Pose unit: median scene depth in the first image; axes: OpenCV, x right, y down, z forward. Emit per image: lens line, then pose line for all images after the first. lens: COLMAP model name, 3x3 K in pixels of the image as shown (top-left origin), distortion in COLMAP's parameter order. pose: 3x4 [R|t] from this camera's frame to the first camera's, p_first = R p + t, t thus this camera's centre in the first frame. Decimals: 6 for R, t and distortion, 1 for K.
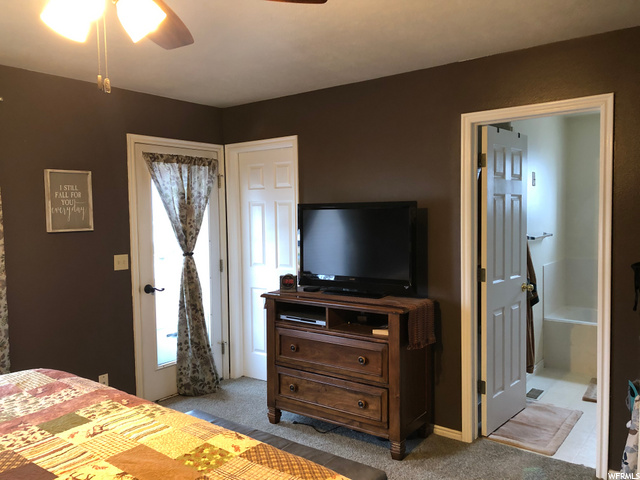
lens RADIAL K [[520.6, 0, 320.2], [0, 520.6, 240.1], [0, 0, 1]] dist [0.038994, -0.027656]
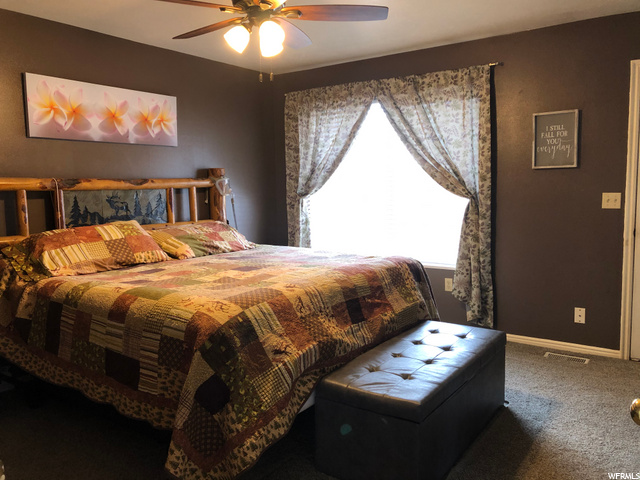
lens RADIAL K [[520.6, 0, 320.1], [0, 520.6, 239.6], [0, 0, 1]] dist [0.038994, -0.027656]
pose [[0.027361, 0.116165, -0.992853, 0.606600], [-0.034730, 0.992736, 0.115194, 0.022276], [0.999022, 0.031330, 0.031197, 0.466901]]
